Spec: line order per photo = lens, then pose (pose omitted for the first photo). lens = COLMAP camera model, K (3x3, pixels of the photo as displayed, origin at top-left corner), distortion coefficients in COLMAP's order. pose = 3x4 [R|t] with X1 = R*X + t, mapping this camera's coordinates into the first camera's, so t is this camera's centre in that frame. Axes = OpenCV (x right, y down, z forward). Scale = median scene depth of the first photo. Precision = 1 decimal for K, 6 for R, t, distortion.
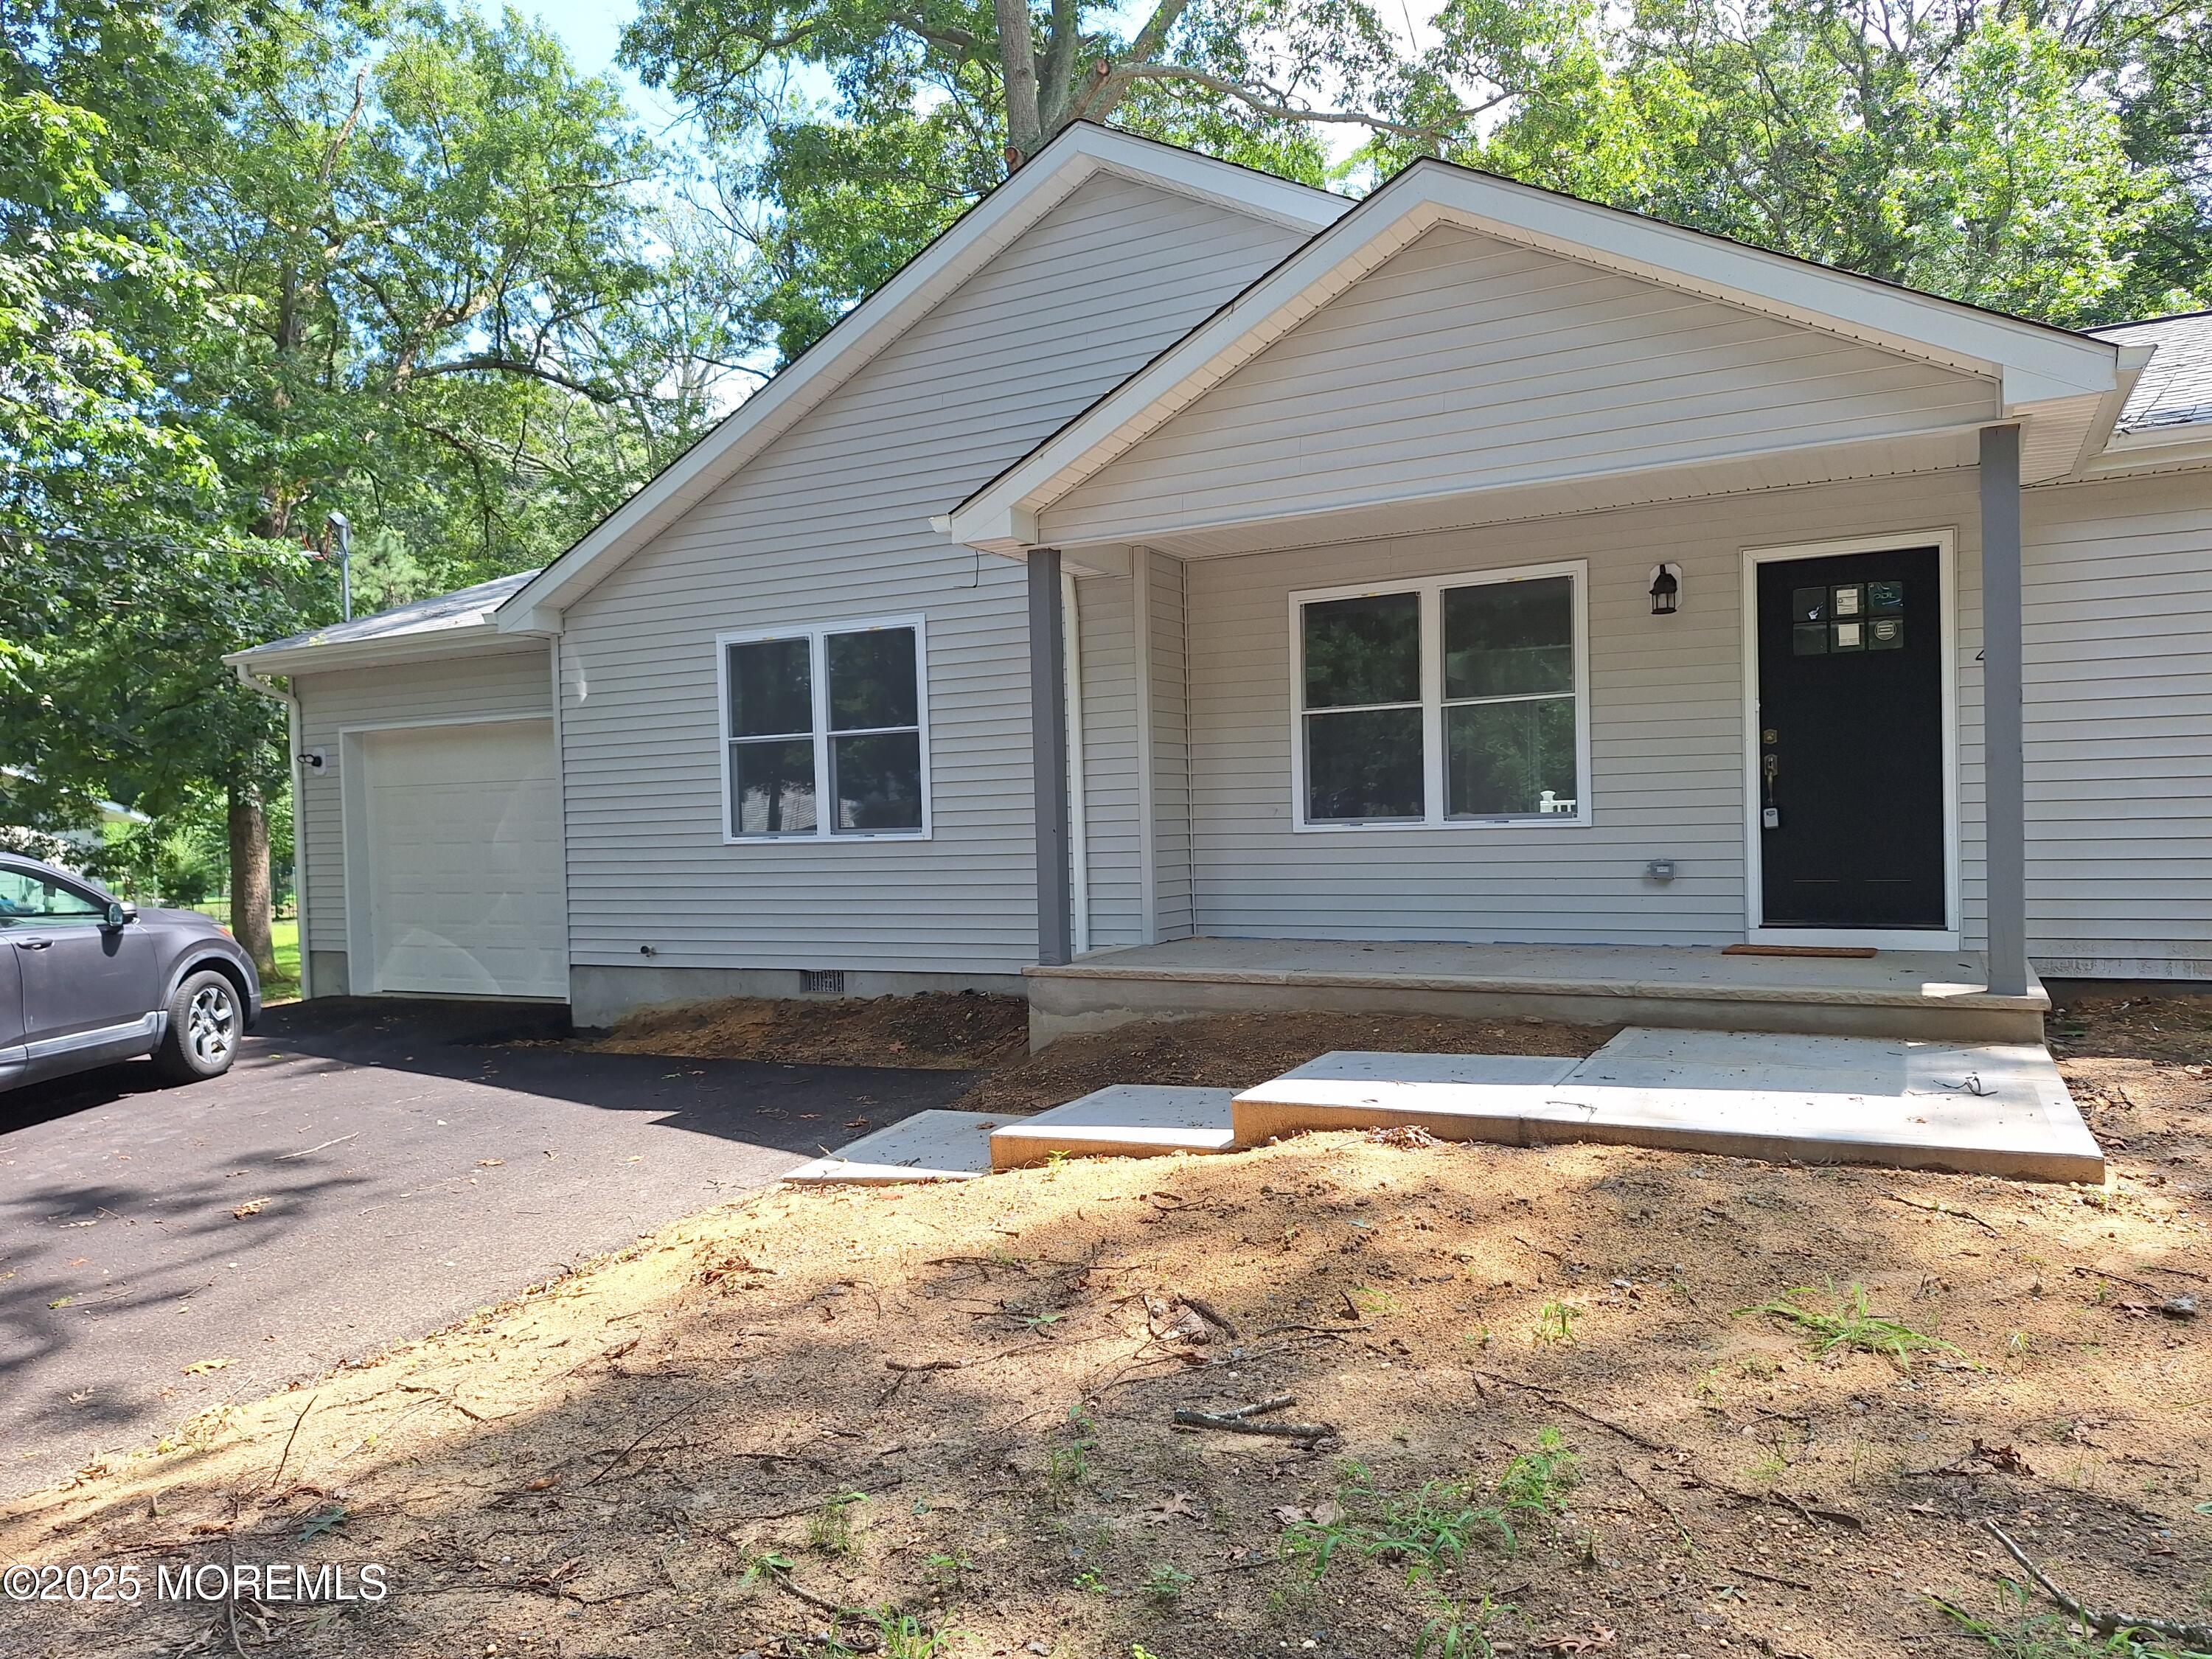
lens RADIAL K [[1523.0, 0, 1089.0], [0, 1523.0, 817.9], [0, 0, 1]] dist [0.134567, -0.165915]
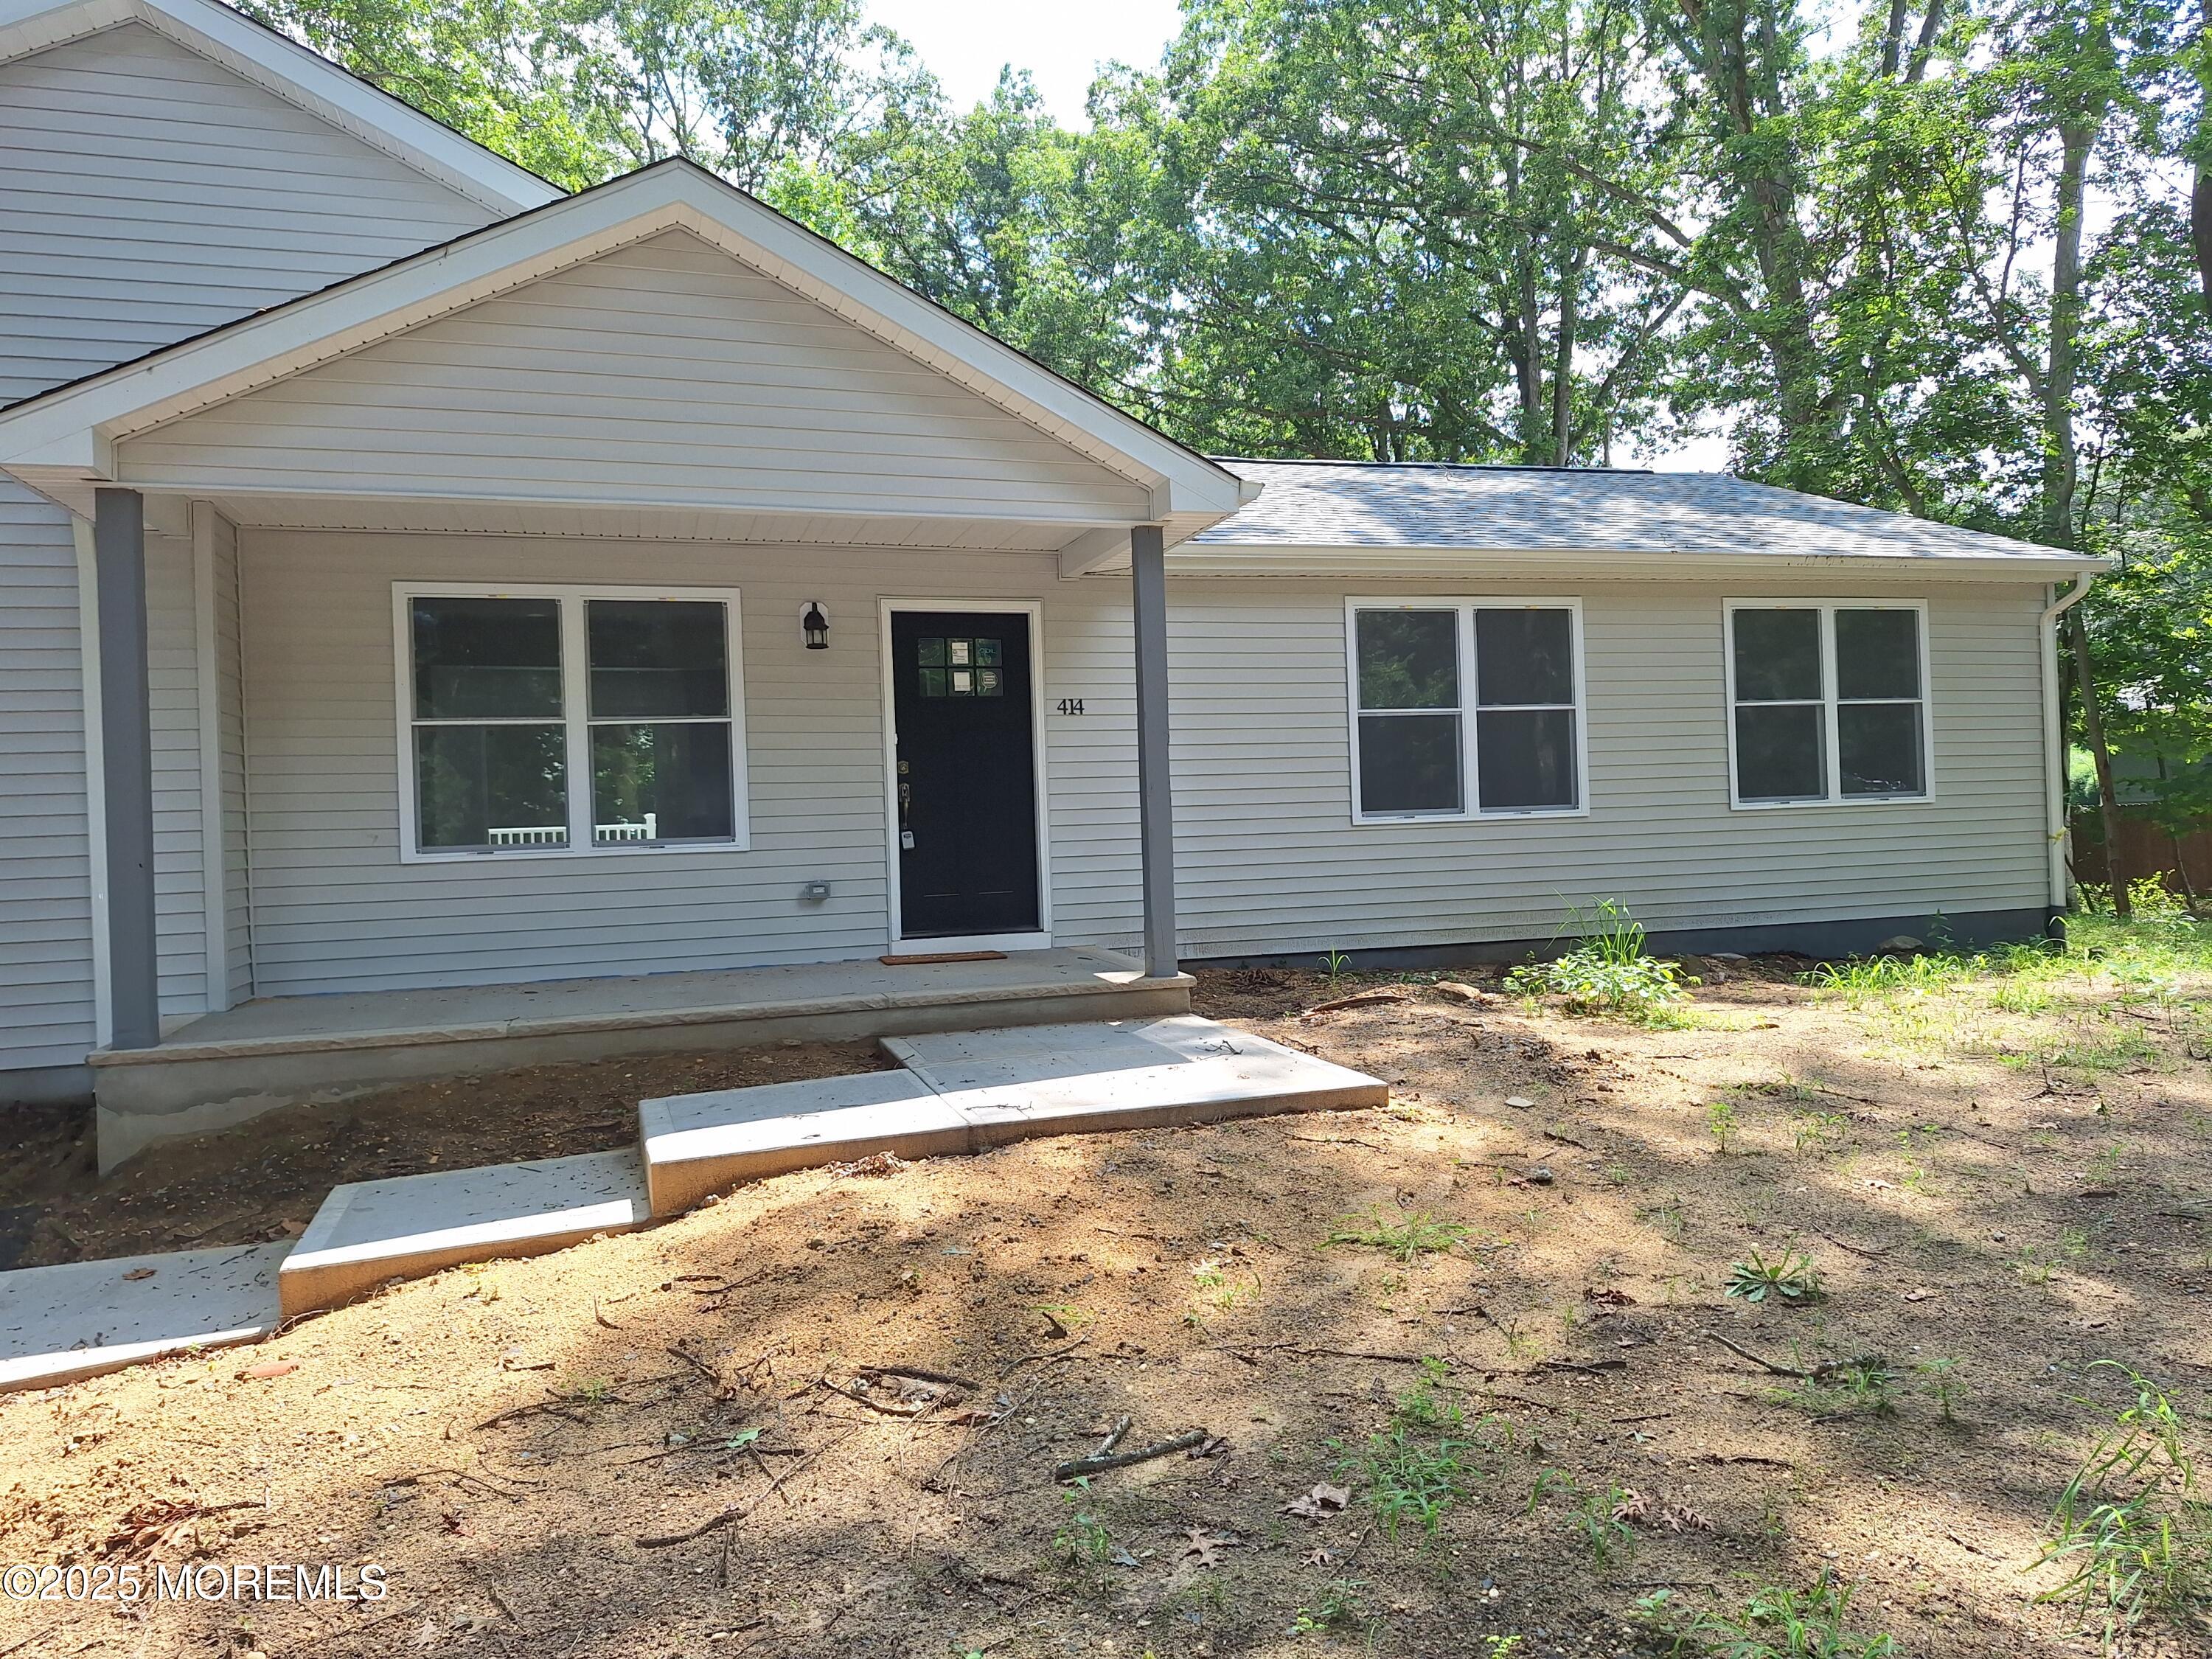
lens RADIAL K [[1522.1, 0, 1122.2], [0, 1522.1, 811.5], [0, 0, 1]] dist [0.129606, -0.162500]
pose [[0.692571, 0.004594, 0.721335, -0.395336], [0.012444, 0.999755, -0.018315, 0.002137], [-0.721242, 0.021661, 0.692345, 0.206568]]
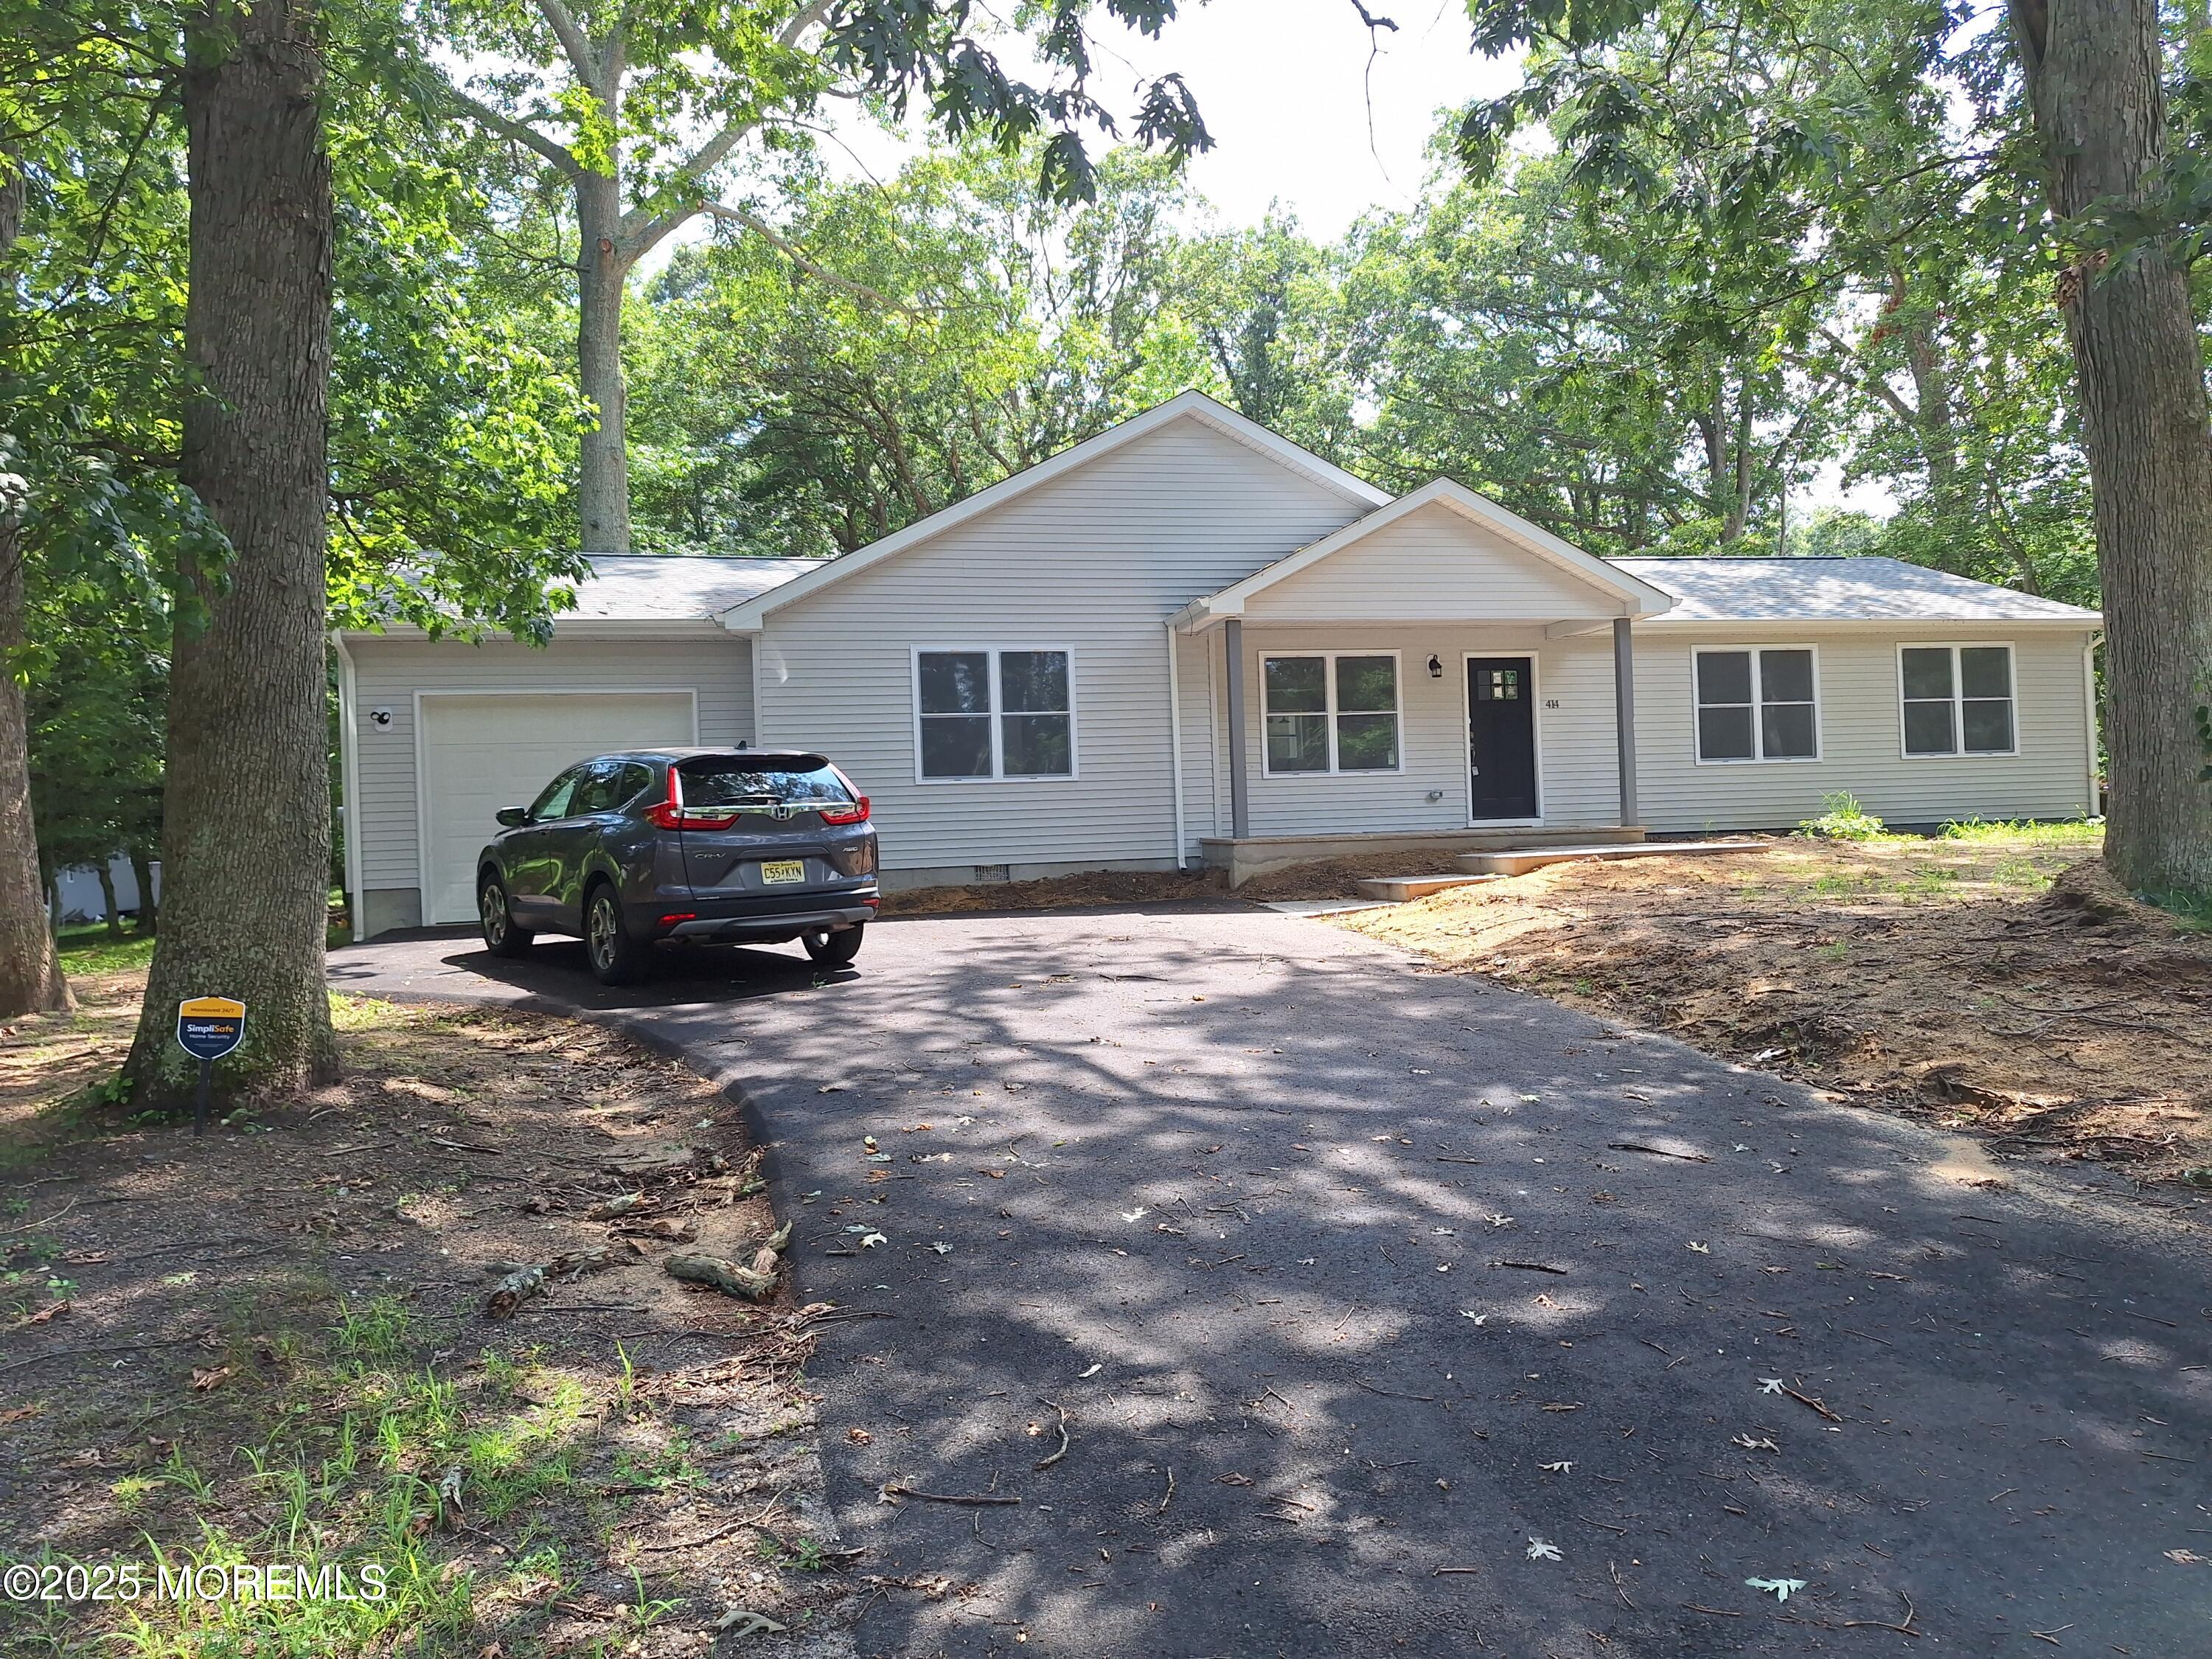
lens RADIAL K [[1566.4, 0, 1113.6], [0, 1566.4, 828.3], [0, 0, 1]] dist [0.127977, -0.185301]
pose [[0.743351, 0.006696, 0.668869, -2.384453], [0.013861, 0.999581, -0.025411, 0.215496], [-0.668758, 0.028160, 0.742946, -0.557852]]
